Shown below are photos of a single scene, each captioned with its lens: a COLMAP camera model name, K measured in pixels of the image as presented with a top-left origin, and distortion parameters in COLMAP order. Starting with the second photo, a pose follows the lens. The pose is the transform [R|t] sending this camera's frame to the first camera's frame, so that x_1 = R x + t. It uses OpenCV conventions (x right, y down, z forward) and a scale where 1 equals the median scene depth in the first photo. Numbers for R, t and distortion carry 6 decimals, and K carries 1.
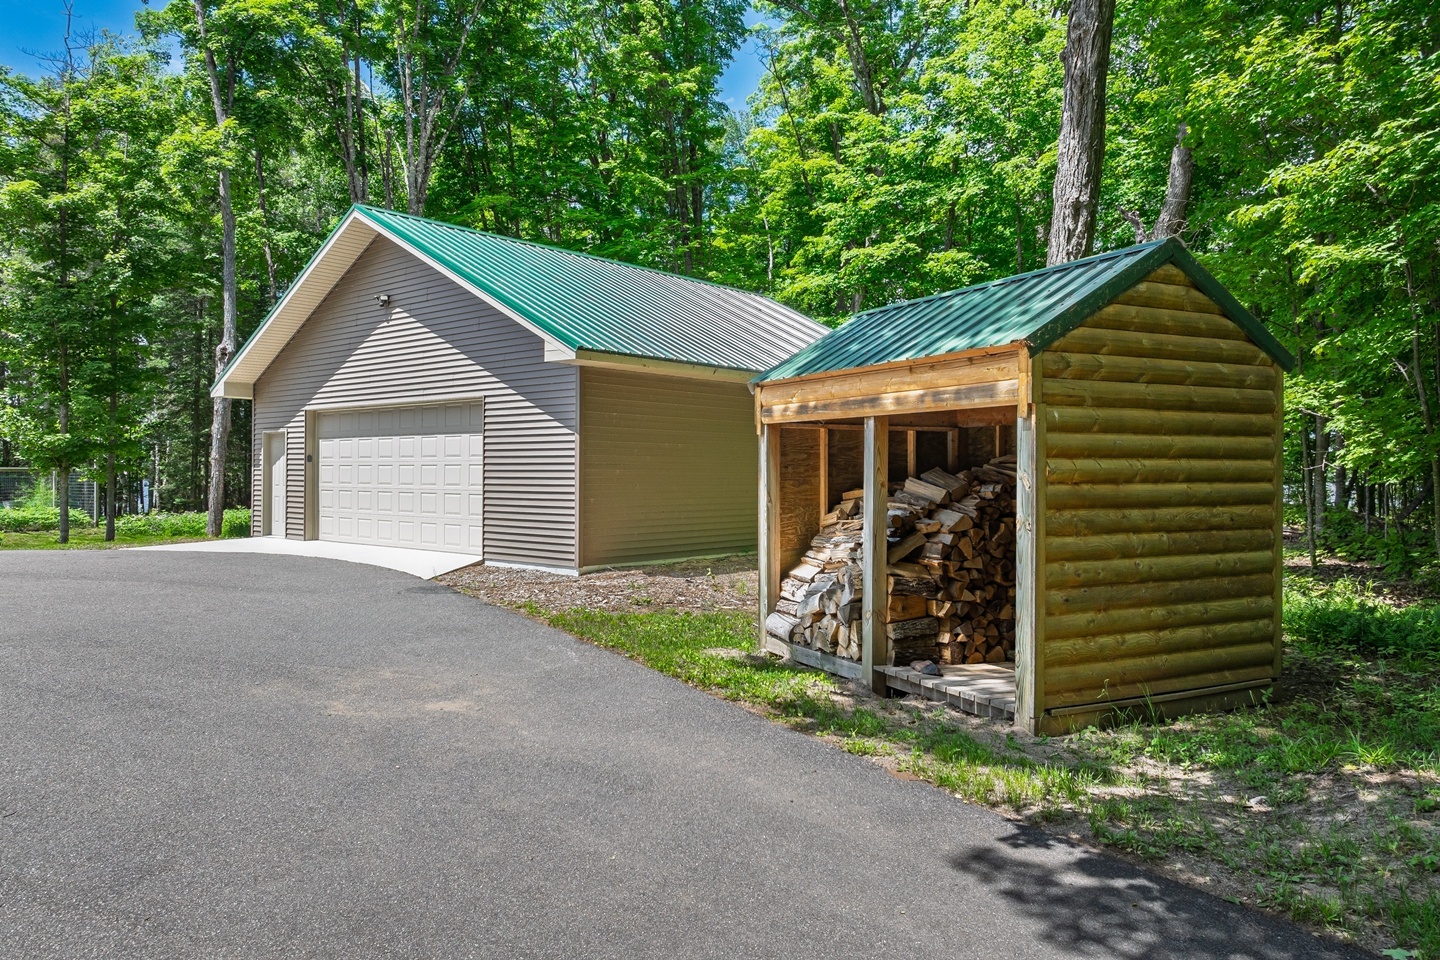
lens RADIAL K [[991.8, 0, 720.0], [0, 991.8, 480.0], [0, 0, 1]] dist [-0.006284, -0.000301]
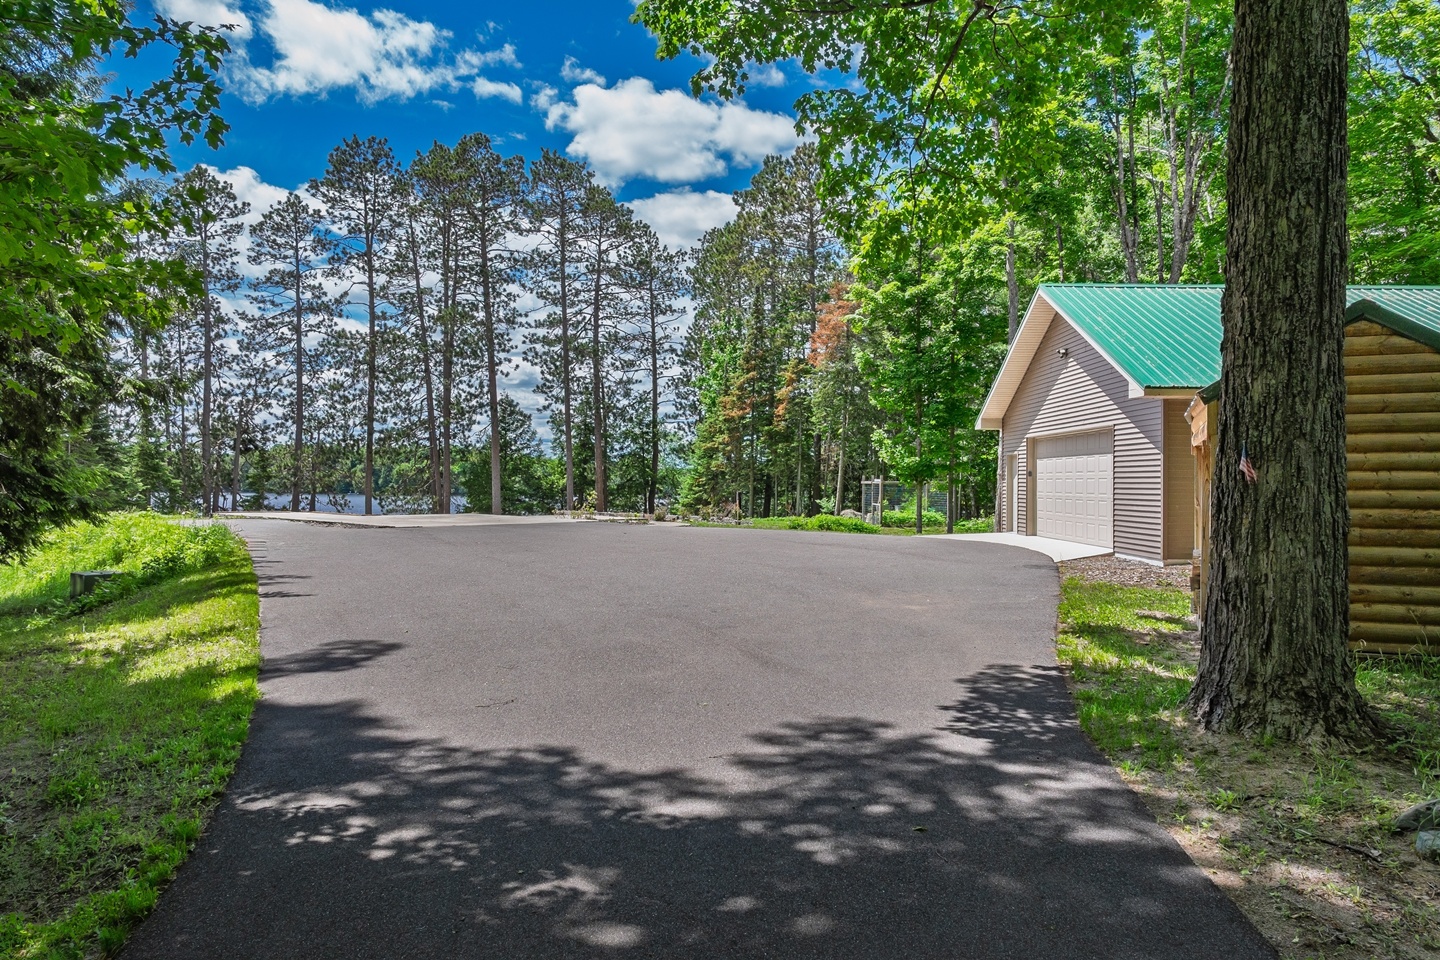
lens RADIAL K [[991.8, 0, 720.0], [0, 991.8, 480.0], [0, 0, 1]] dist [-0.006284, -0.000301]
pose [[0.647144, -0.006531, -0.762339, 0.363377], [-0.002829, 0.999936, -0.010968, 0.002413], [0.762362, 0.009254, 0.647084, -0.191705]]
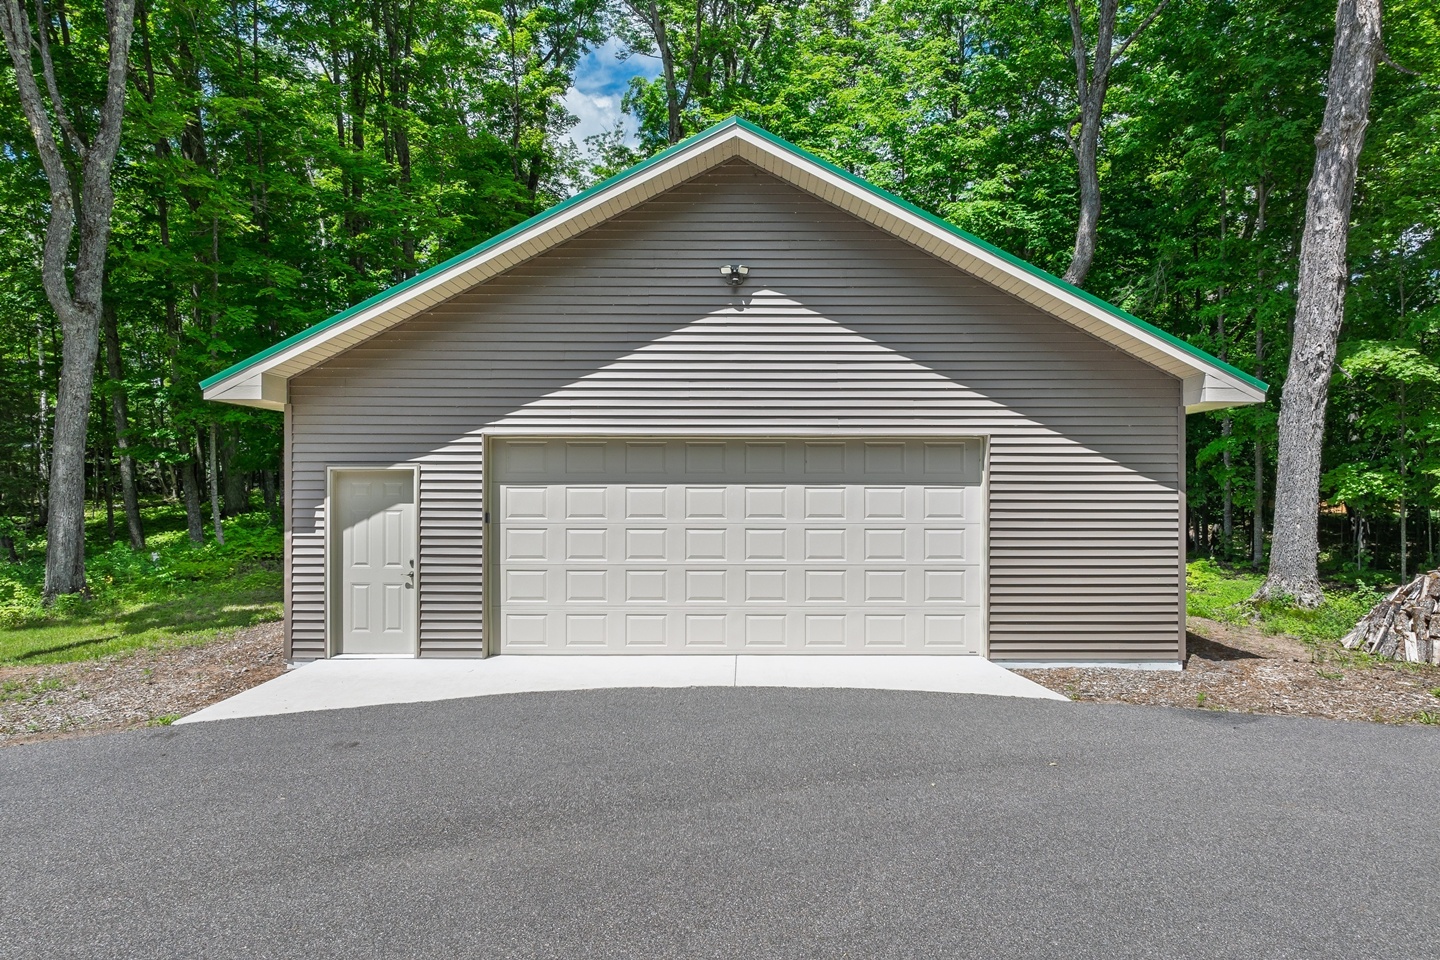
lens RADIAL K [[991.8, 0, 720.0], [0, 991.8, 480.0], [0, 0, 1]] dist [-0.006284, -0.000301]
pose [[0.754776, 0.012298, 0.655867, -0.767498], [0.005958, 0.999654, -0.025601, -0.030509], [-0.655955, 0.023230, 0.754442, 0.518348]]
